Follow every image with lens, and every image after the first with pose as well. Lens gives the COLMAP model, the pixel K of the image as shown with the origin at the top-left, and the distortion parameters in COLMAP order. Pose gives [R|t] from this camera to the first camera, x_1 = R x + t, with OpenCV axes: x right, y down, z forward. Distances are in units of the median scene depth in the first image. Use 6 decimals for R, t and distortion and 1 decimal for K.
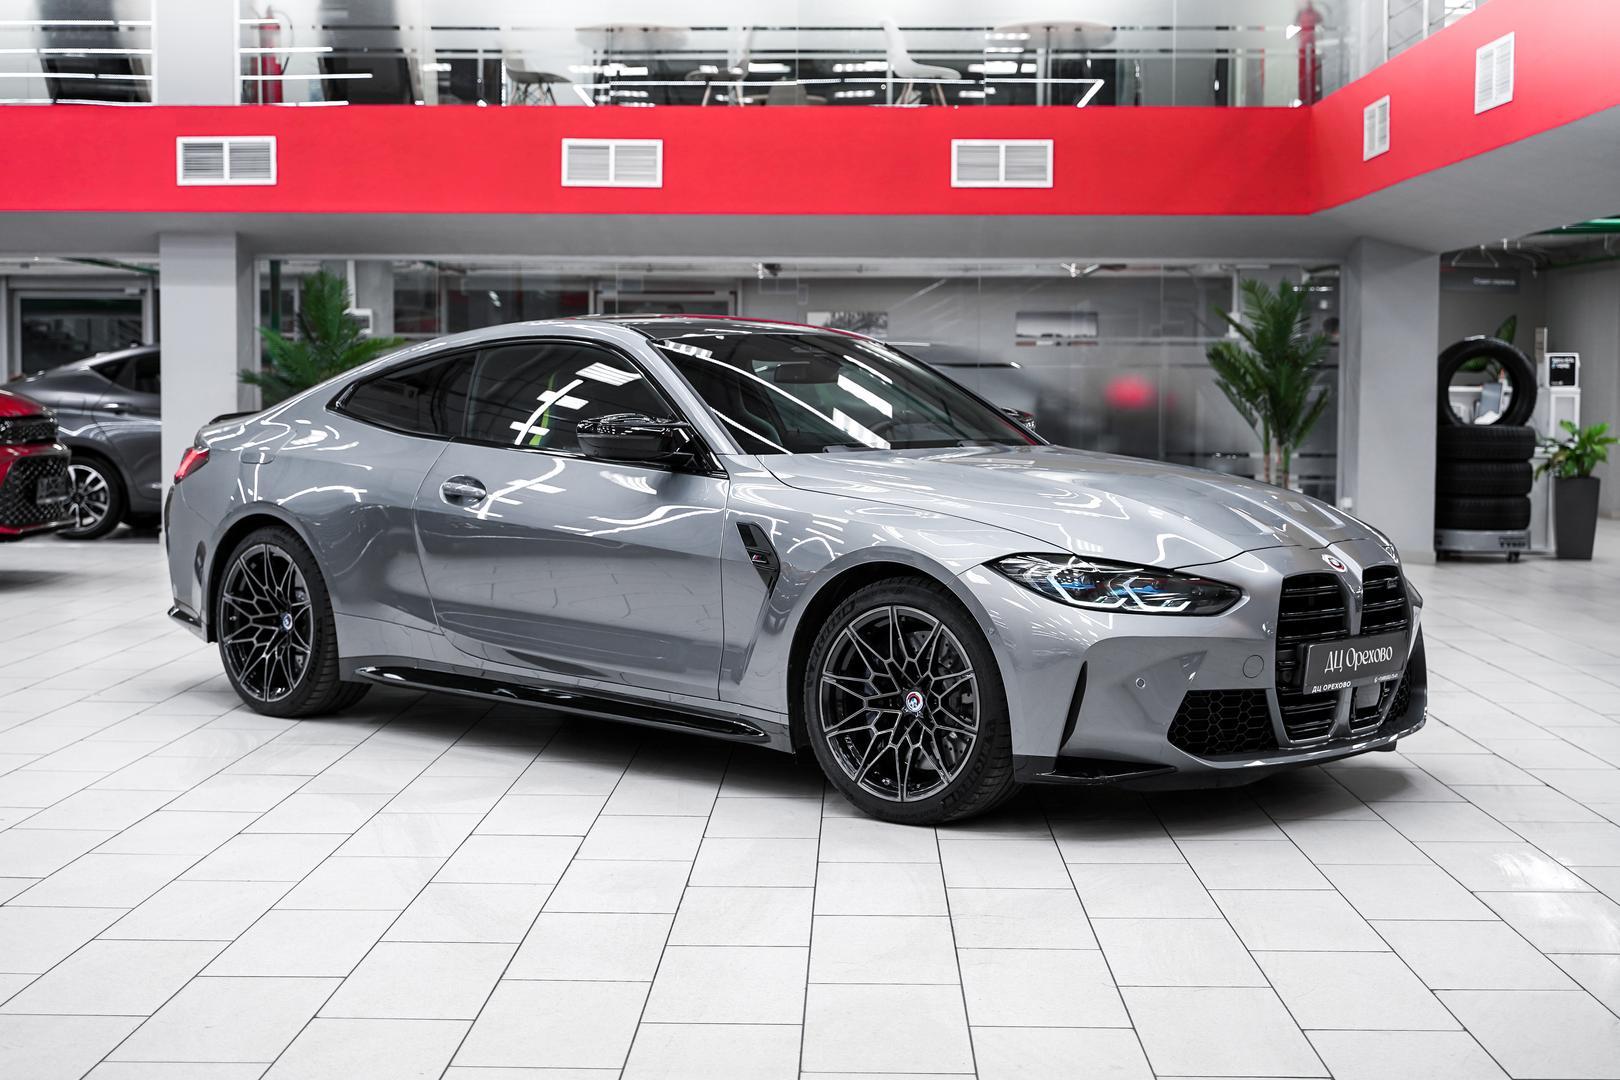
lens RADIAL K [[2373.3, 0, 799.4], [0, 2373.3, 530.0], [0, 0, 1]] dist [0.012315, 0.000000]
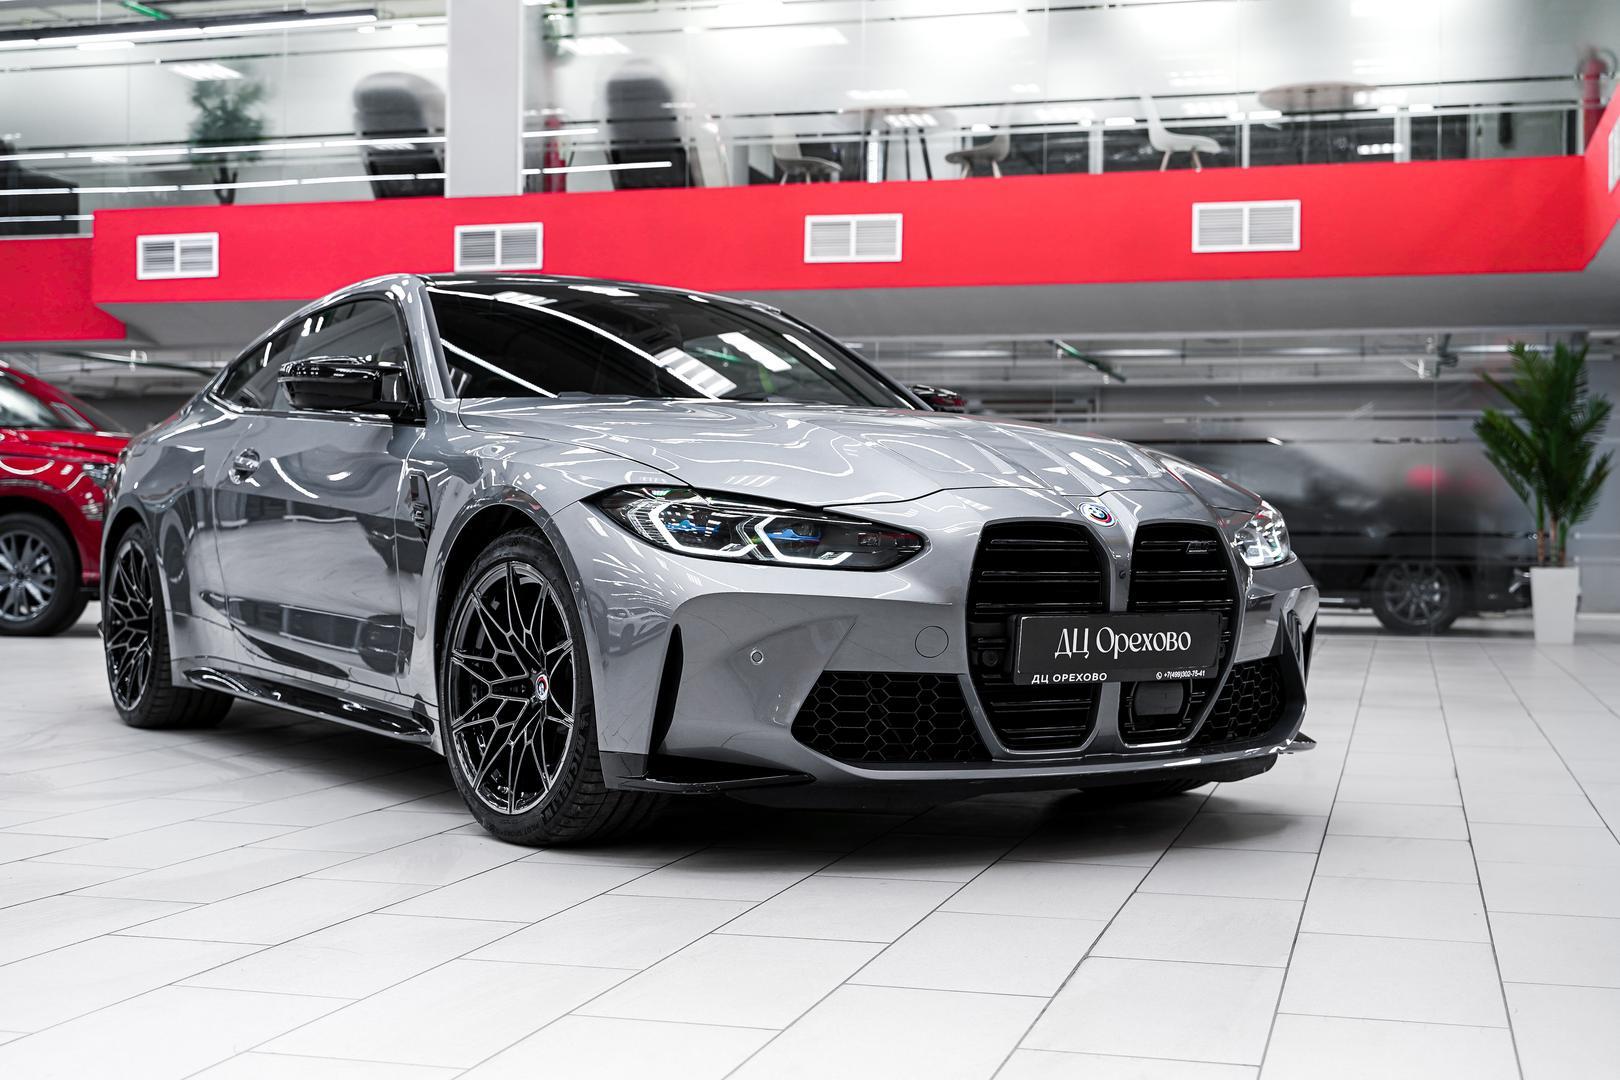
lens RADIAL K [[2096.2, 0, 819.3], [0, 2096.2, 546.0], [0, 0, 1]] dist [0.033446, 0.000000]
pose [[0.971568, 0.007640, -0.236639, 0.298301], [-0.021042, 0.998310, -0.054164, 0.061351], [0.235825, 0.057603, 0.970087, 0.352076]]
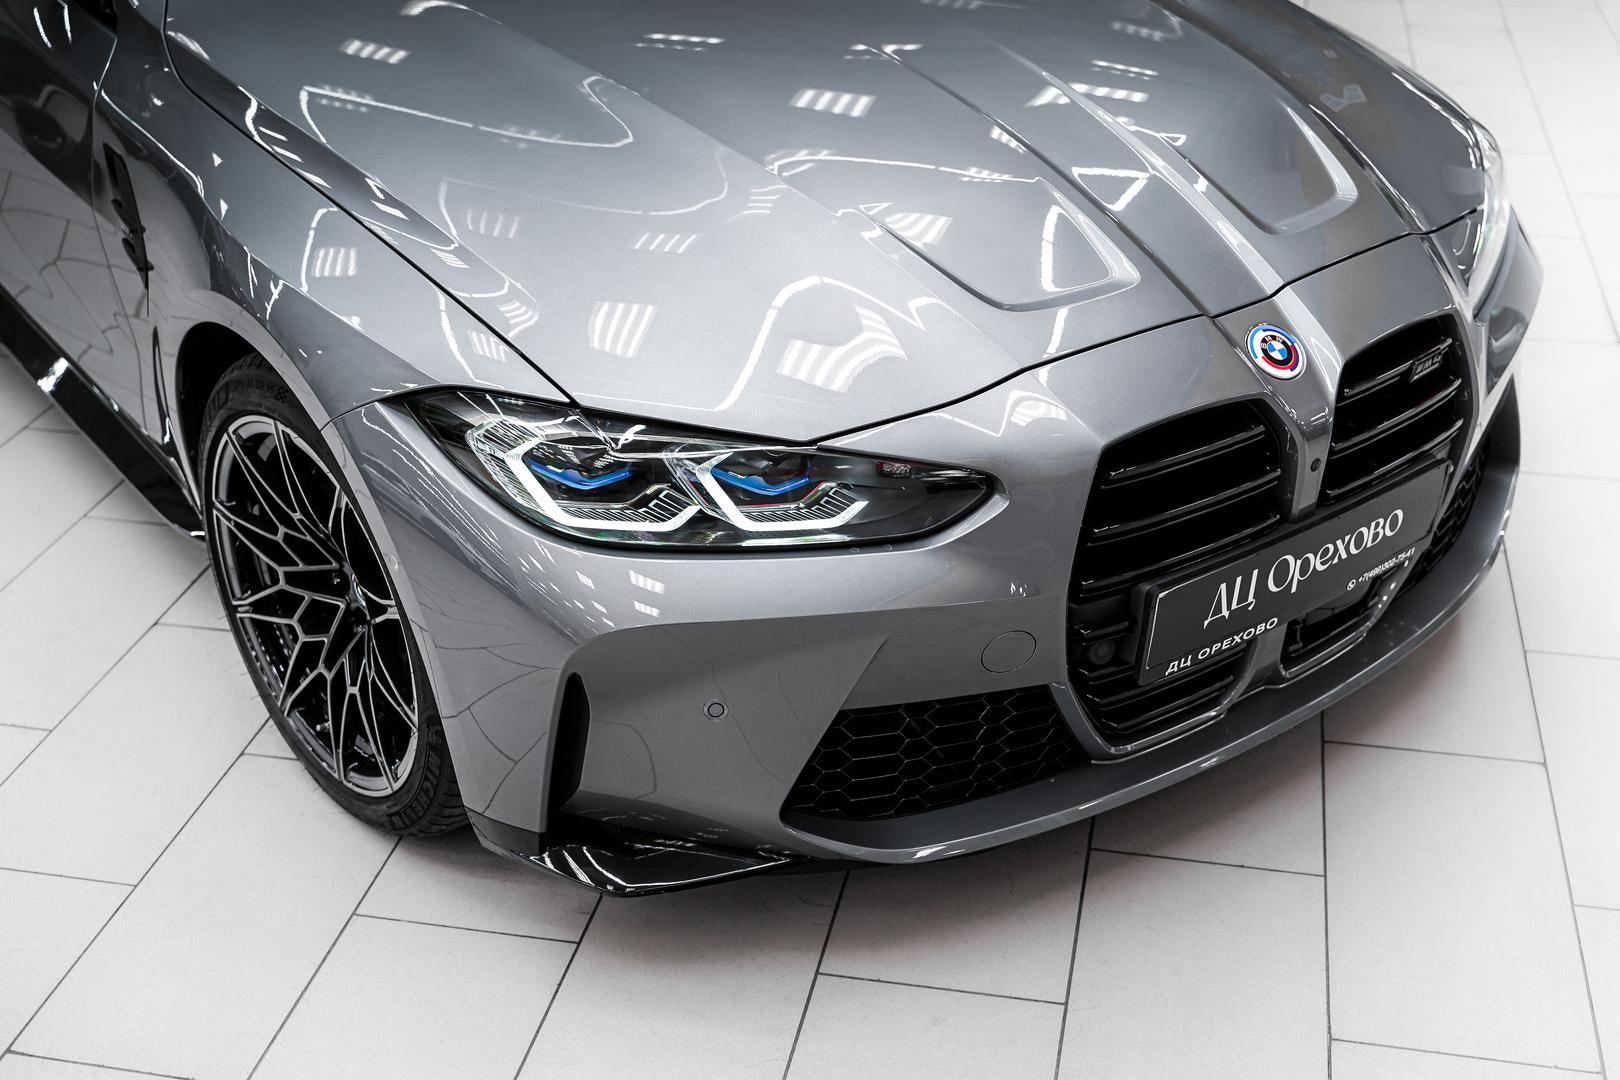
lens RADIAL K [[1933.8, 0, 815.2], [0, 1933.8, 543.5], [0, 0, 1]] dist [-0.009881, 0.000000]
pose [[0.984060, 0.067088, -0.164699, 0.205174], [0.011392, 0.900434, 0.434844, -0.108676], [0.177474, -0.429789, 0.885316, 0.666467]]
